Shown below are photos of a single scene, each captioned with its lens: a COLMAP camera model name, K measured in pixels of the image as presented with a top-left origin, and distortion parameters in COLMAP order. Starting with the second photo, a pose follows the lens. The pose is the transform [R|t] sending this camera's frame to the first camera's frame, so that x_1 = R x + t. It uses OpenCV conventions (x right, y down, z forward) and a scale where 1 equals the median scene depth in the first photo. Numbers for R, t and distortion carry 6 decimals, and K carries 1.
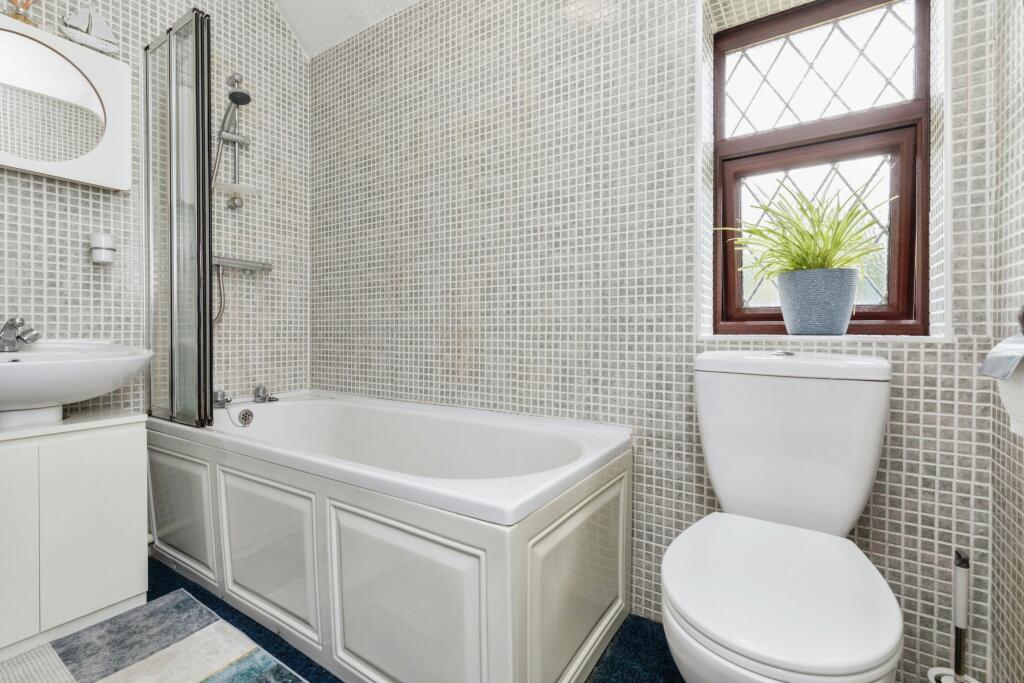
lens RADIAL K [[461.7, 0, 513.7], [0, 461.7, 336.6], [0, 0, 1]] dist [-0.004345, -0.000388]
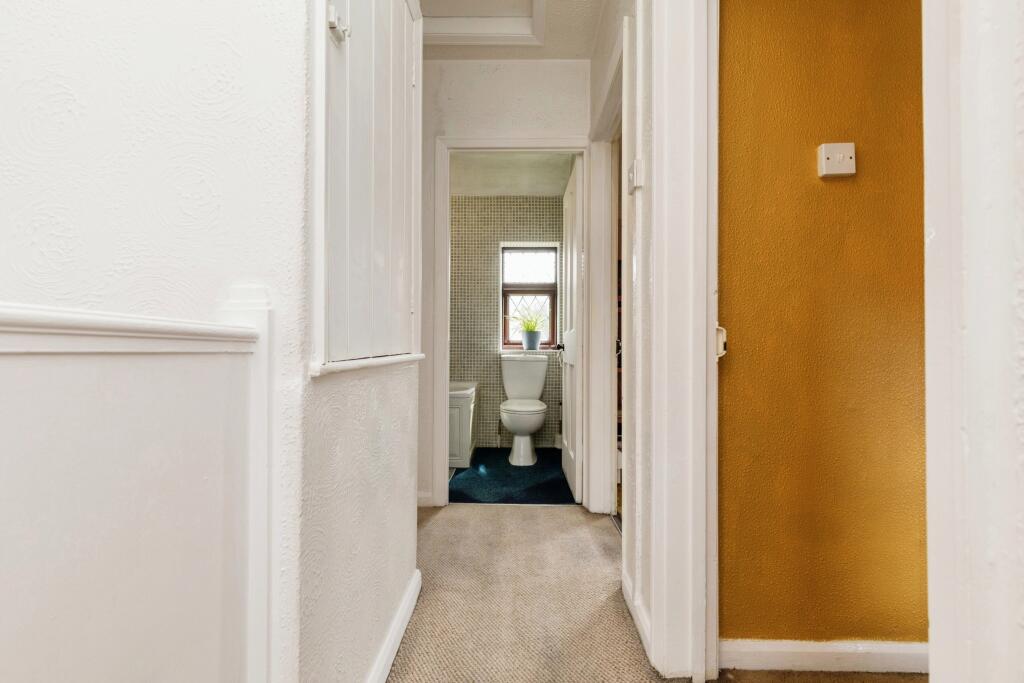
lens RADIAL K [[461.7, 0, 512.0], [0, 461.7, 344.9], [0, 0, 1]] dist [-0.004345, -0.000388]
pose [[0.849891, 0.010674, 0.526850, -1.170018], [0.002286, 0.999711, -0.023943, 0.039077], [-0.526953, 0.021553, 0.849621, -1.690592]]
